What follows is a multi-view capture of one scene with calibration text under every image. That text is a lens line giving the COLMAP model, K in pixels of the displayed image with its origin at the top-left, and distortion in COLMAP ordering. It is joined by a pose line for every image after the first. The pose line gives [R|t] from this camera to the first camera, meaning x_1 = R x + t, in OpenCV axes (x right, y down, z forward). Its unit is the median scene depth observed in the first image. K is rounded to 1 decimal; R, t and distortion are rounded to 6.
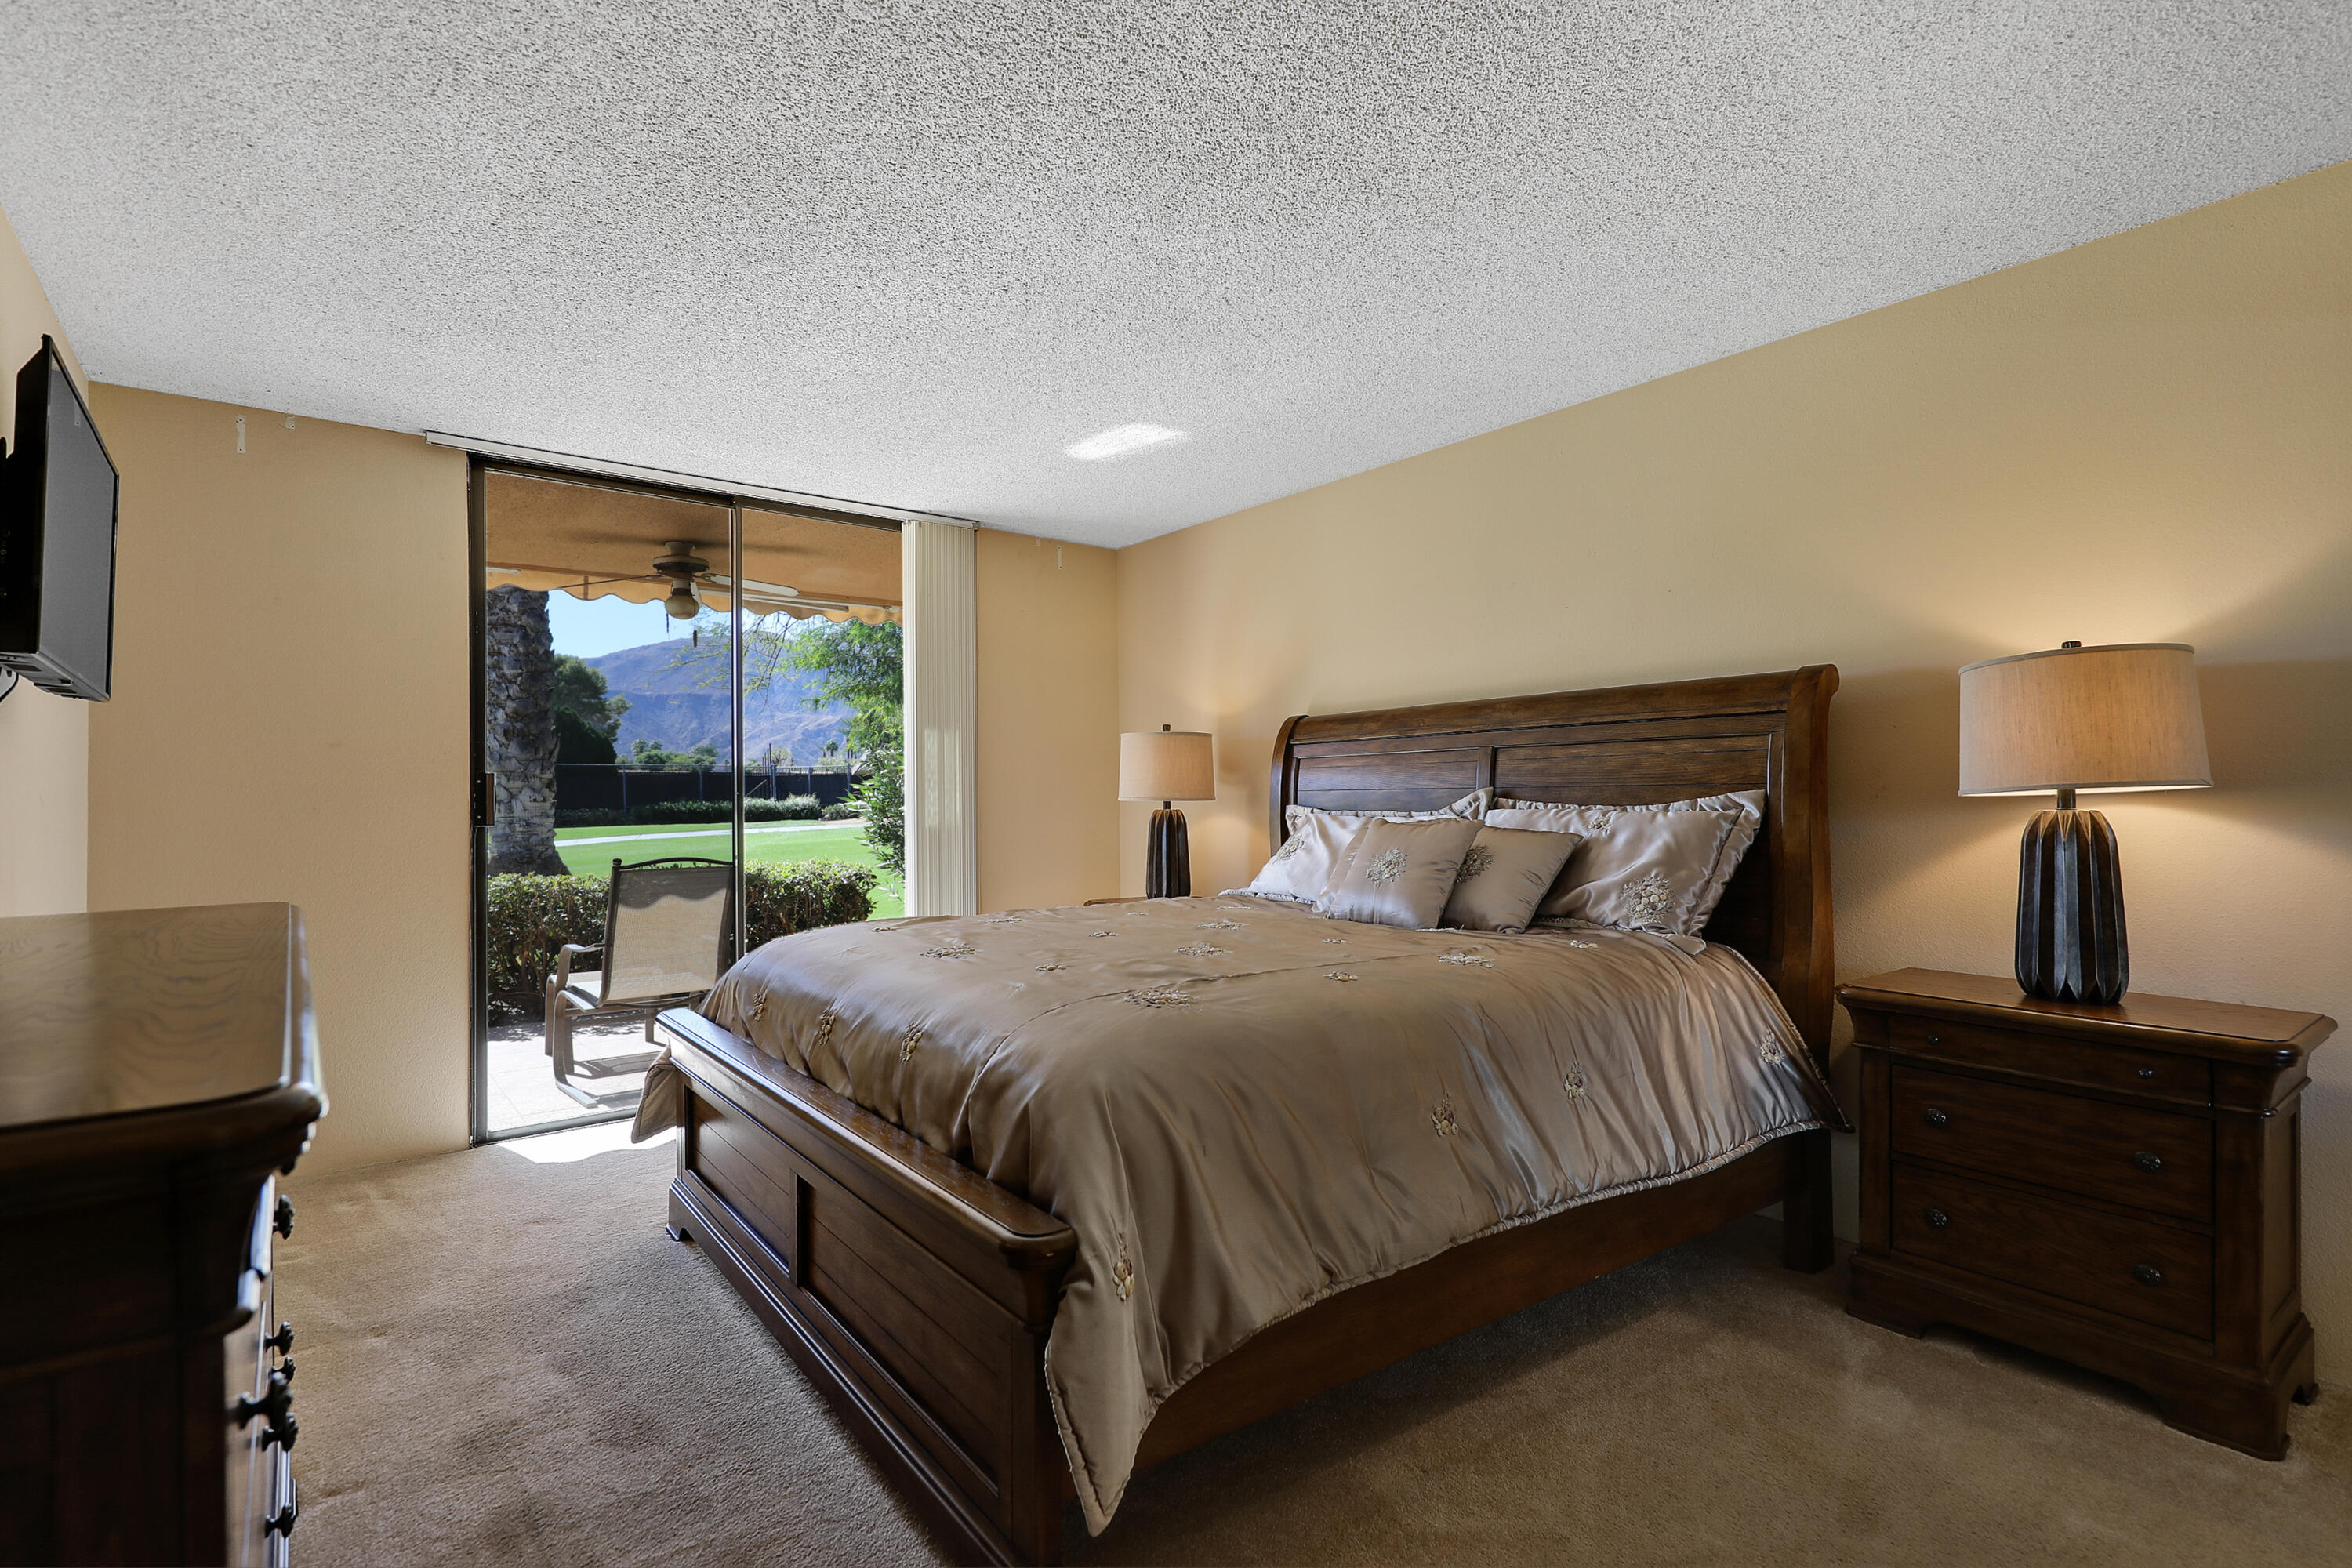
lens RADIAL K [[1121.7, 0, 1175.0], [0, 1121.7, 790.4], [0, 0, 1]] dist [0.004205, 0.000201]
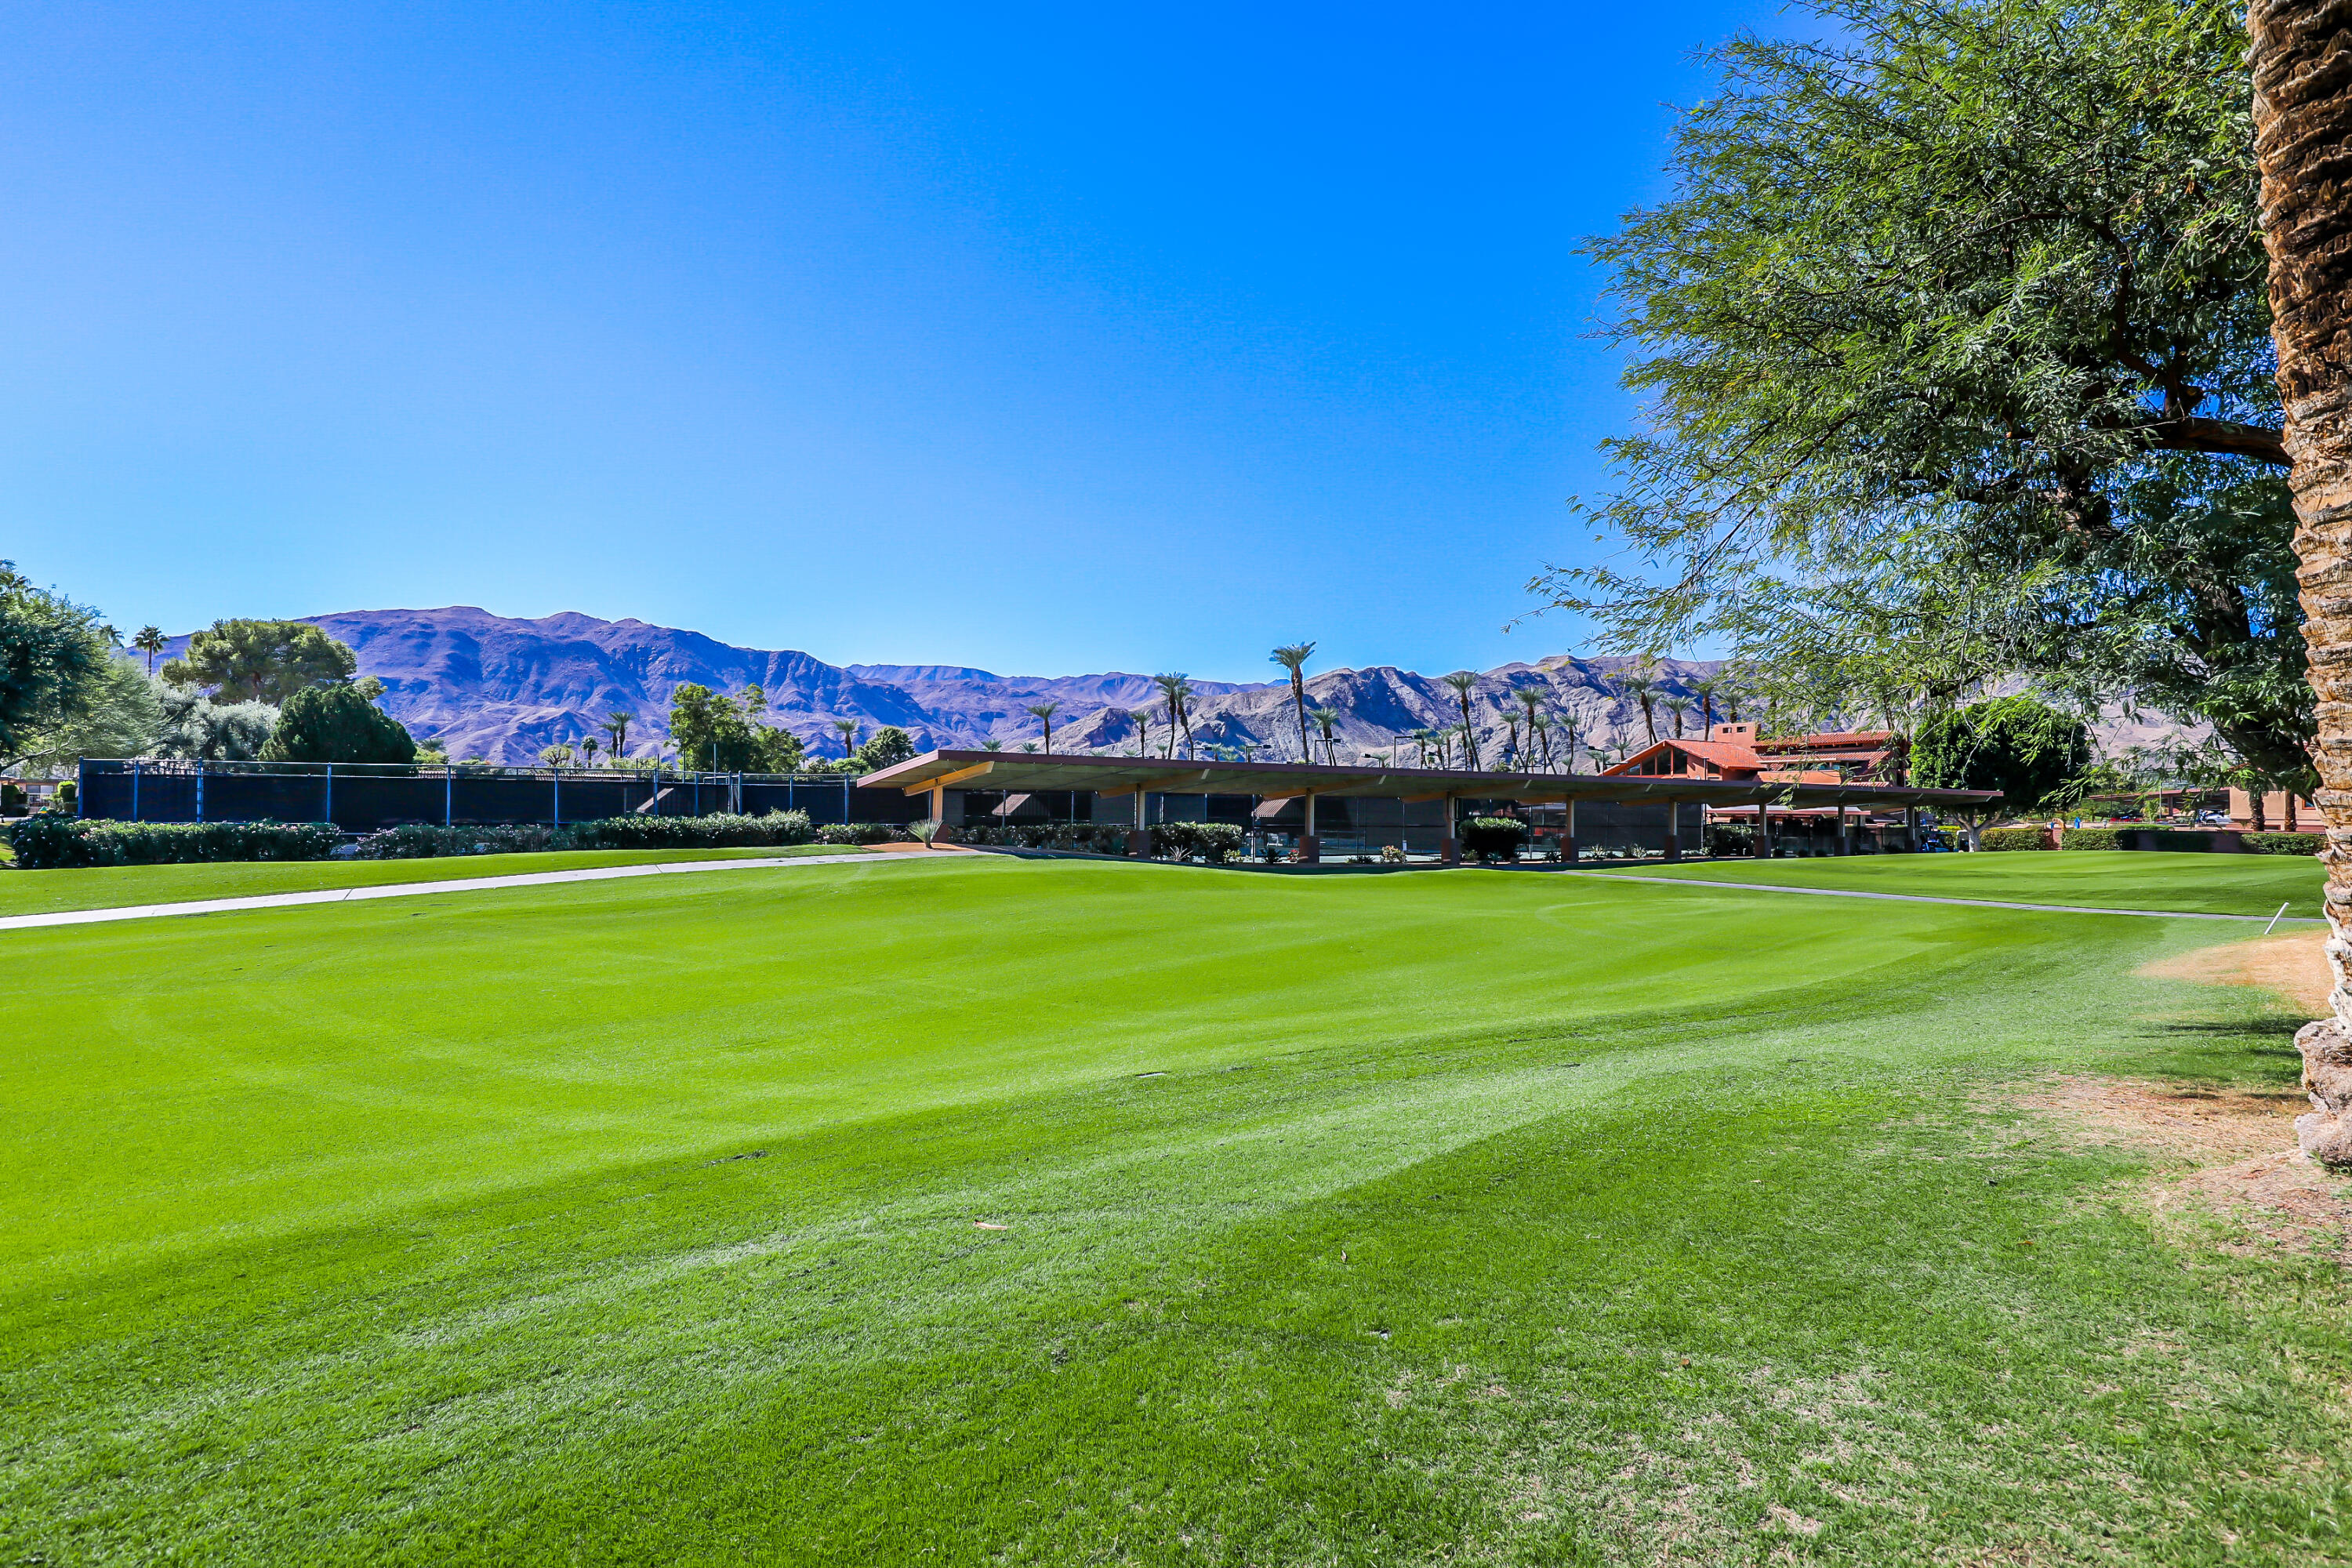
lens RADIAL K [[1191.3, 0, 1191.2], [0, 1191.3, 808.8], [0, 0, 1]] dist [-0.000989, -0.000199]
pose [[0.981165, 0.017734, 0.192356, -1.197097], [-0.018577, 0.999824, 0.002583, -0.027814], [-0.192277, -0.006108, 0.981322, 0.658520]]
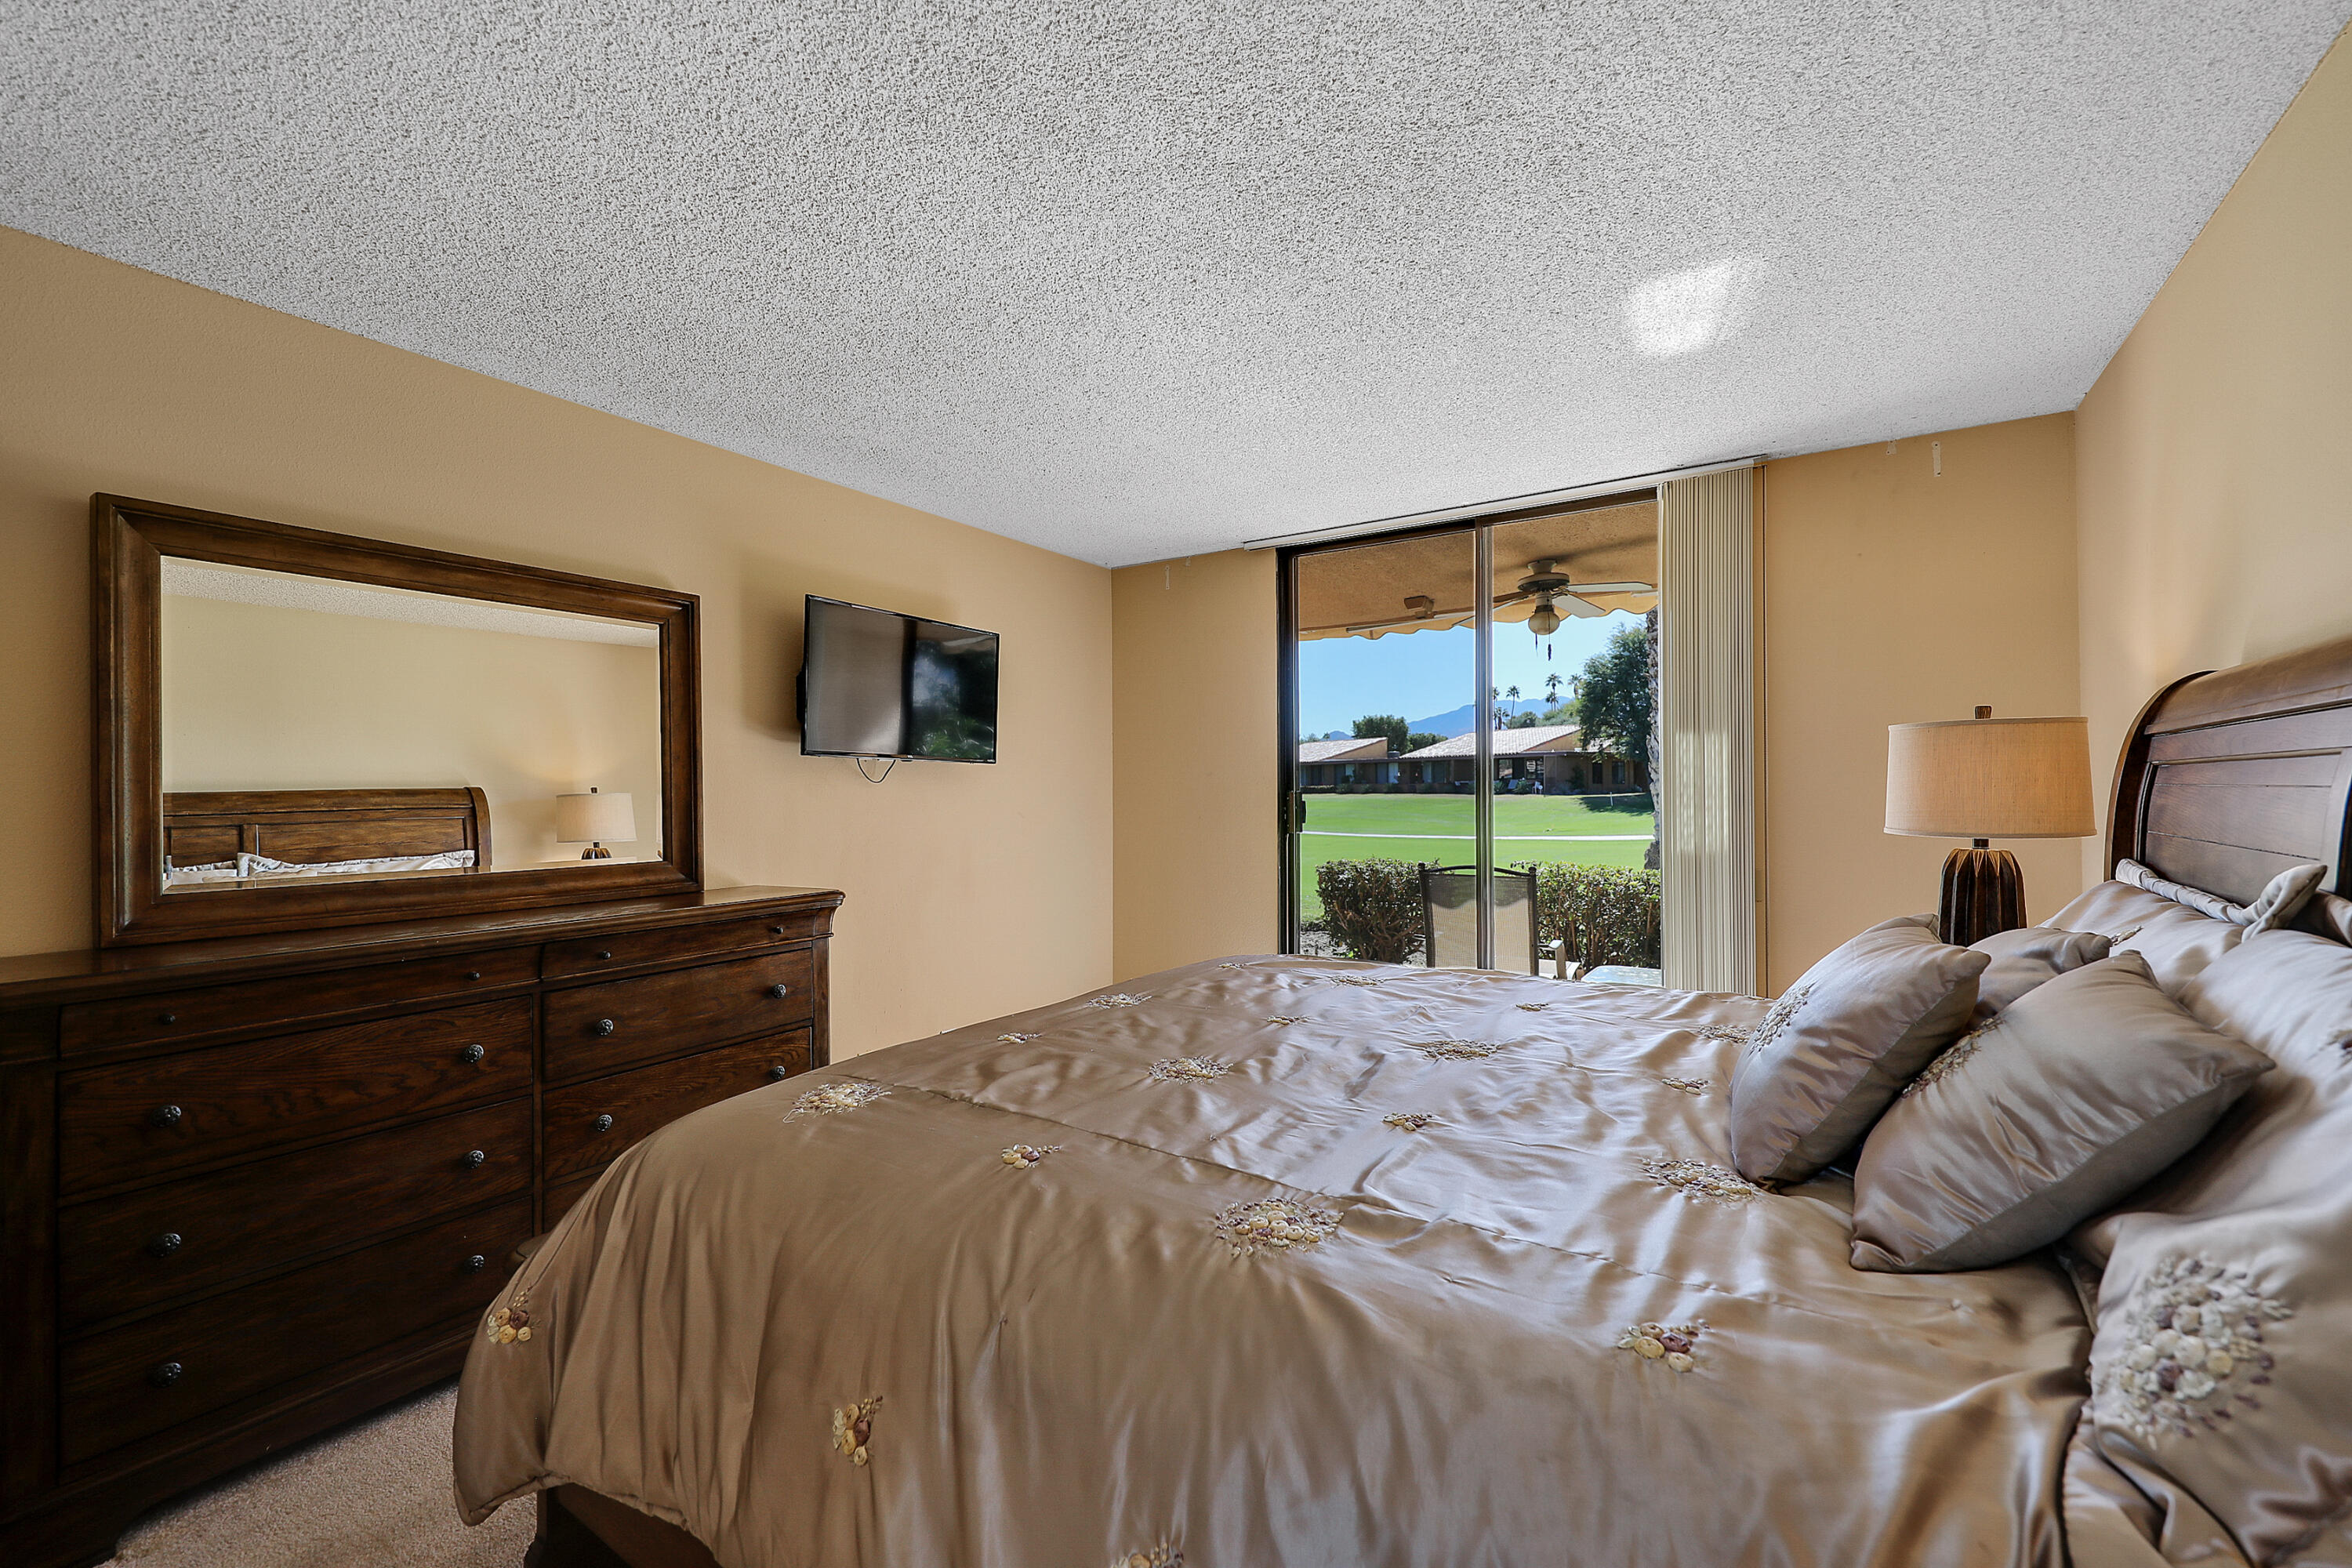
lens RADIAL K [[963.2, 0, 1172.1], [0, 963.2, 777.4], [0, 0, 1]] dist [-0.000517, -0.000563]
pose [[0.324527, -0.005925, -0.945858, 0.145151], [0.016126, 0.999870, -0.000730, -0.012173], [0.945739, -0.015016, 0.324581, 0.187373]]
